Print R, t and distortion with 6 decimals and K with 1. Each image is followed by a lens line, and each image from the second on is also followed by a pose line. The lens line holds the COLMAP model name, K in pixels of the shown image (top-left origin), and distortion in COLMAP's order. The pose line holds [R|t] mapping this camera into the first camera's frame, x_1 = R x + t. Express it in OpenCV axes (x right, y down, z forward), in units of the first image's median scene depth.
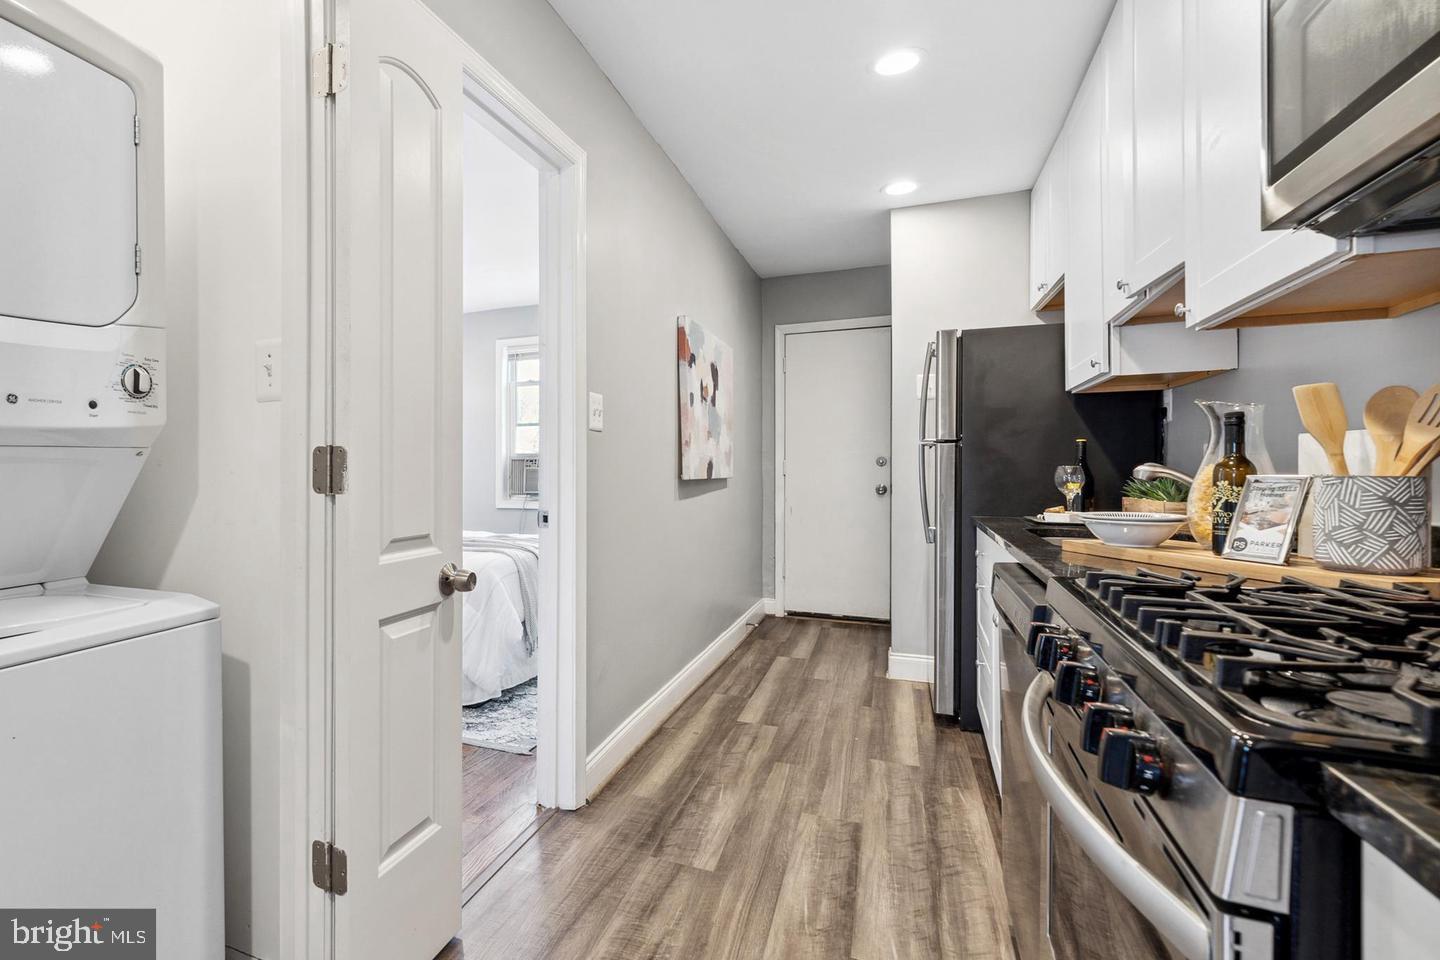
lens RADIAL K [[712.3, 0, 572.2], [0, 712.3, 468.8], [0, 0, 1]] dist [-0.000344, -0.000768]
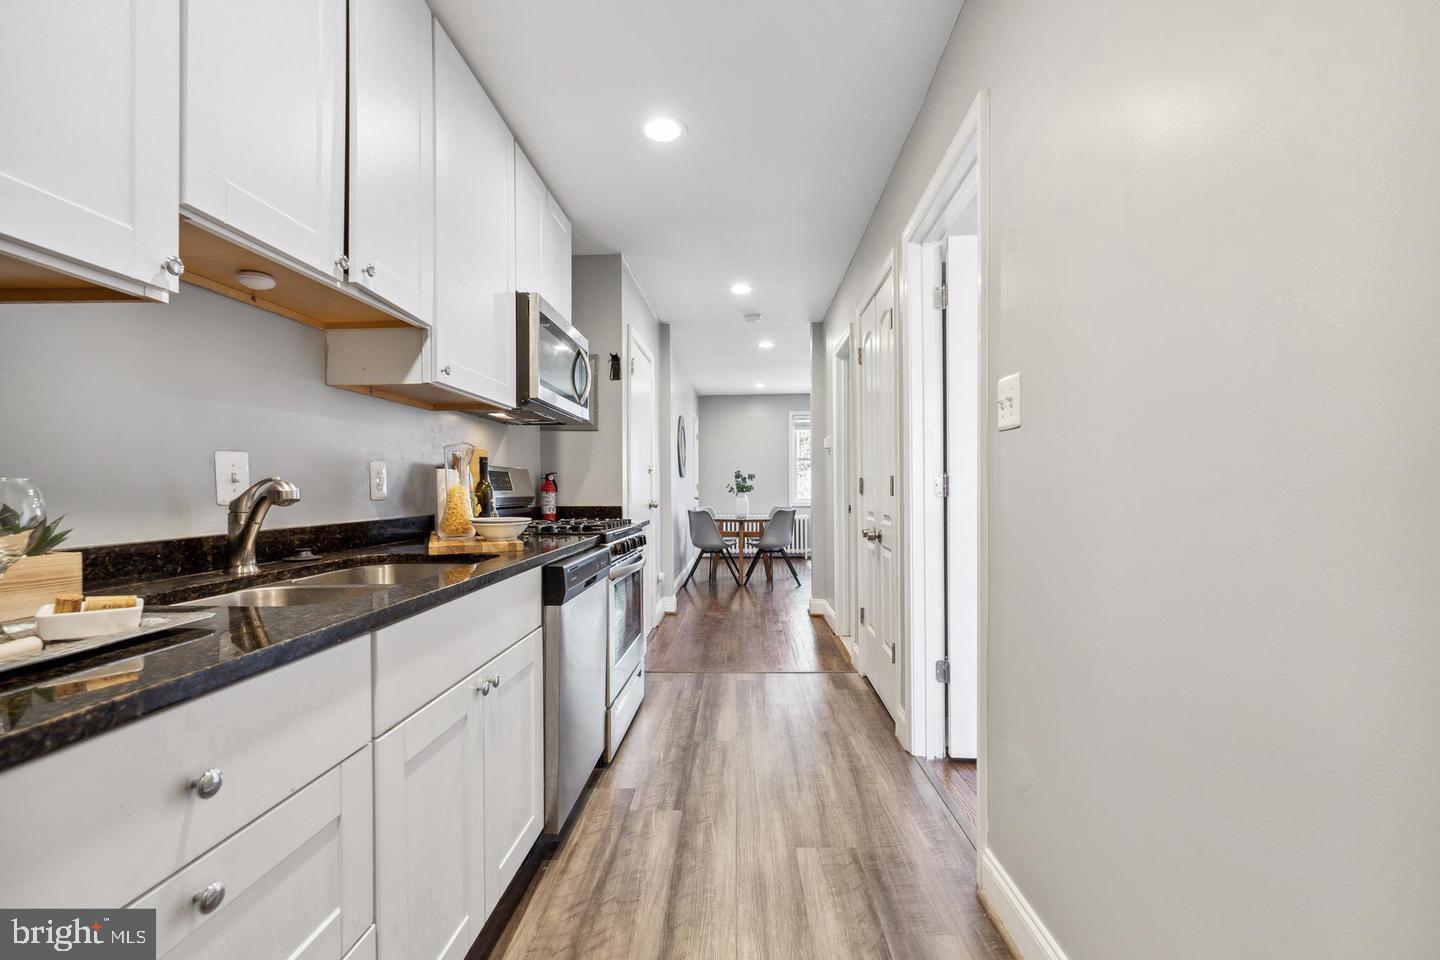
lens RADIAL K [[590.8, 0, 720.9], [0, 590.8, 484.3], [0, 0, 1]] dist [0.000088, -0.000219]
pose [[-0.921500, 0.006463, -0.388325, 0.464492], [0.008852, 0.999951, -0.004362, 0.003356], [0.388277, -0.007457, -0.921512, 1.275025]]
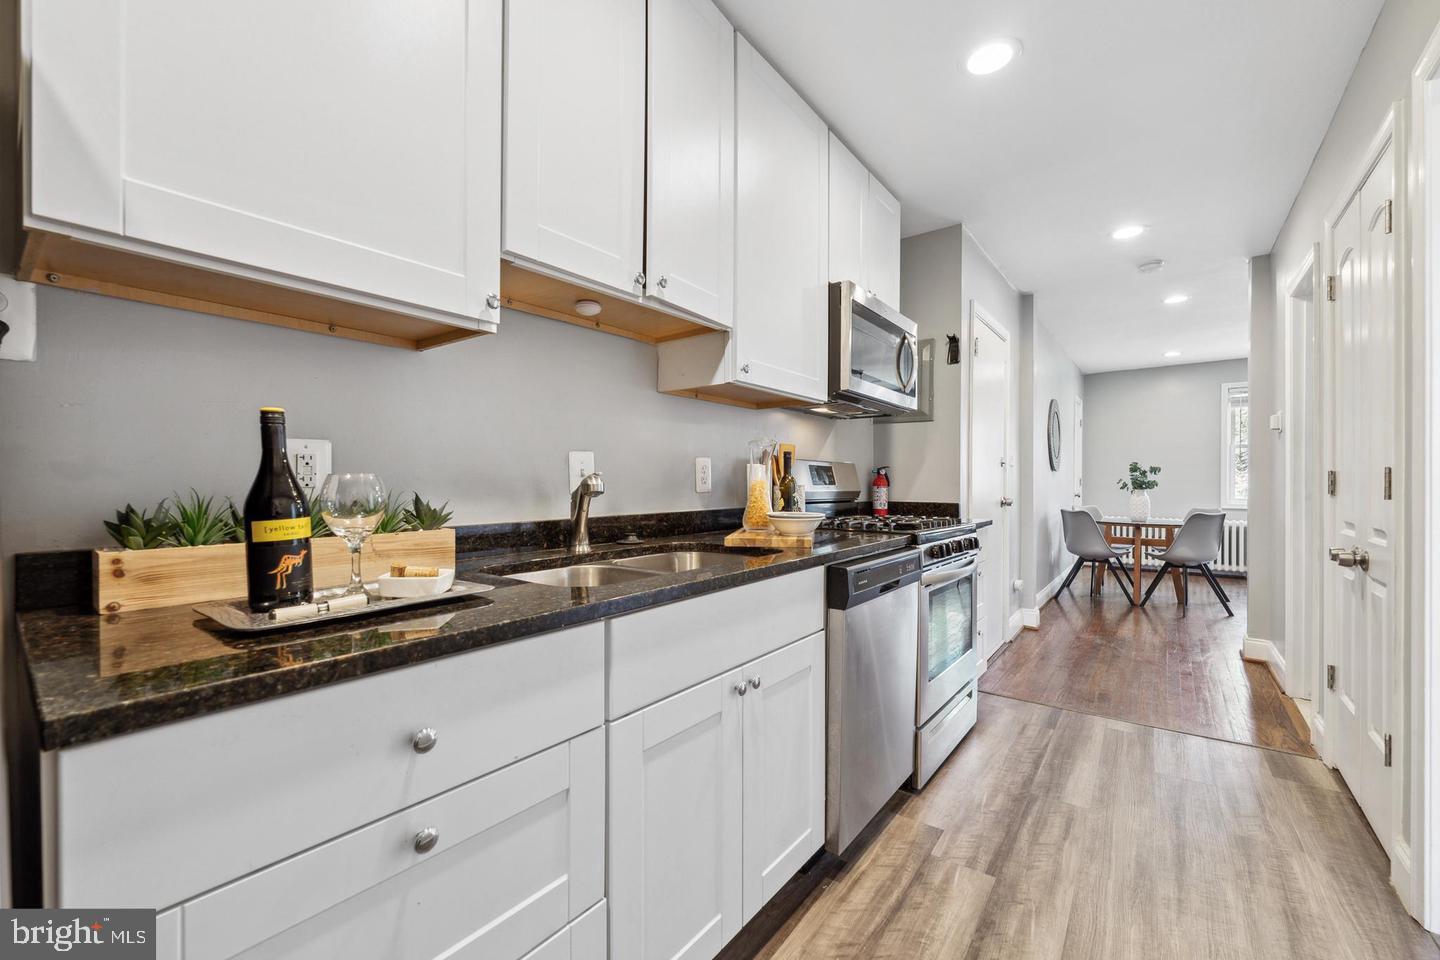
lens RADIAL K [[581.4, 0, 733.2], [0, 581.4, 480.8], [0, 0, 1]] dist [-0.000262, -0.000054]
pose [[-0.980097, 0.001917, 0.198512, 0.371231], [0.001362, 0.999995, -0.002932, 0.002269], [-0.198517, -0.002603, -0.980094, 1.210854]]
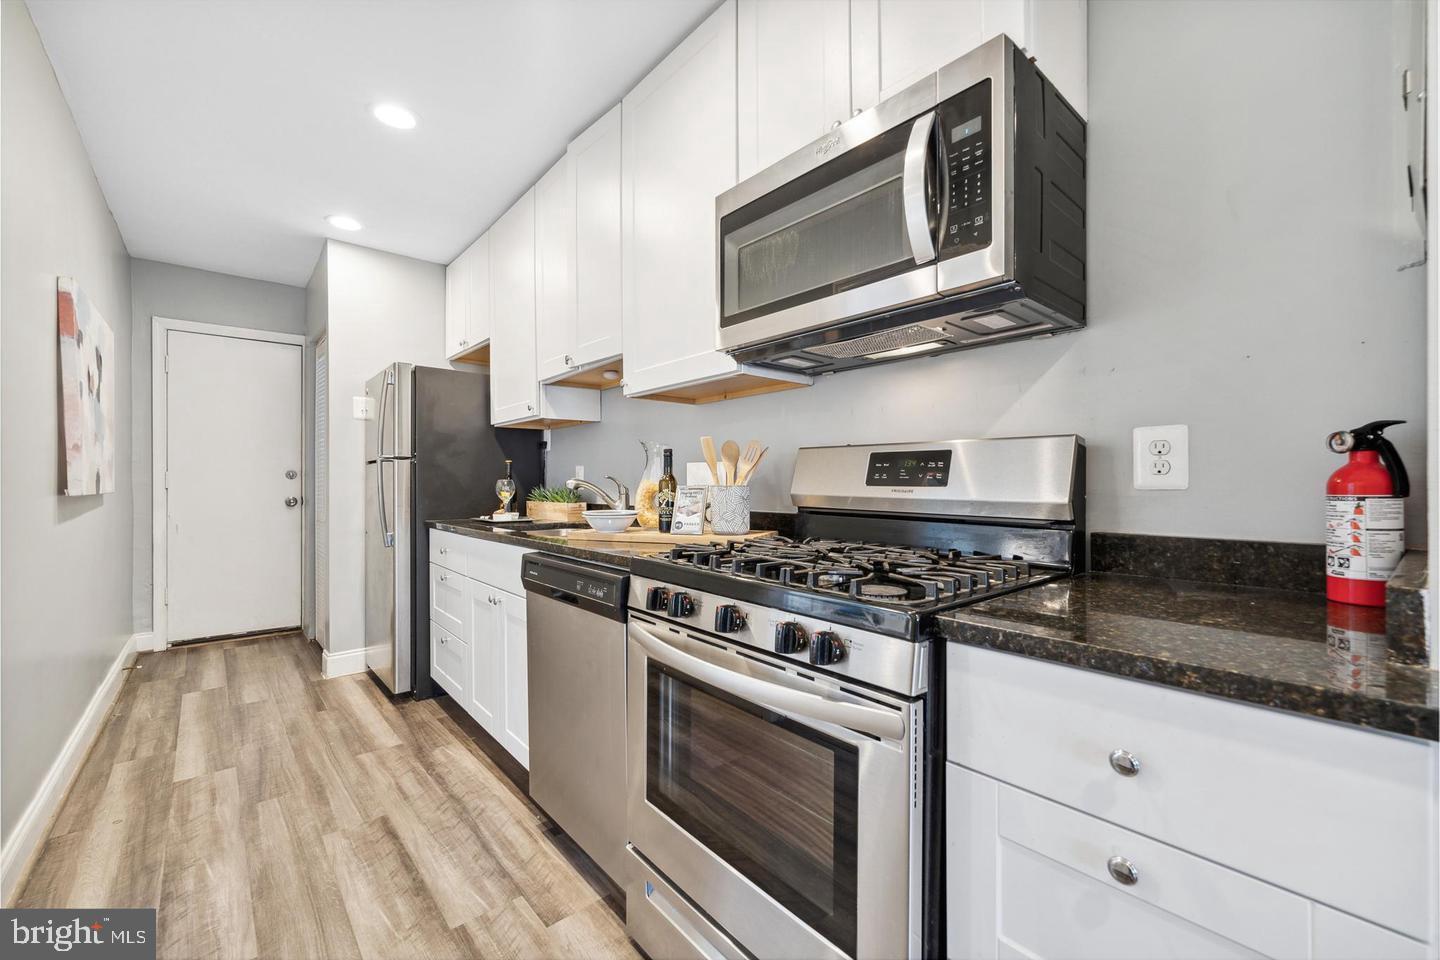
lens RADIAL K [[582.8, 0, 720.0], [0, 582.8, 480.0], [0, 0, 1]] dist [-0.001203, -0.000182]
pose [[0.408102, 0.002181, 0.912934, -0.149349], [-0.000271, 0.999997, -0.002268, -0.000690], [-0.912936, 0.000678, 0.408101, 0.150911]]
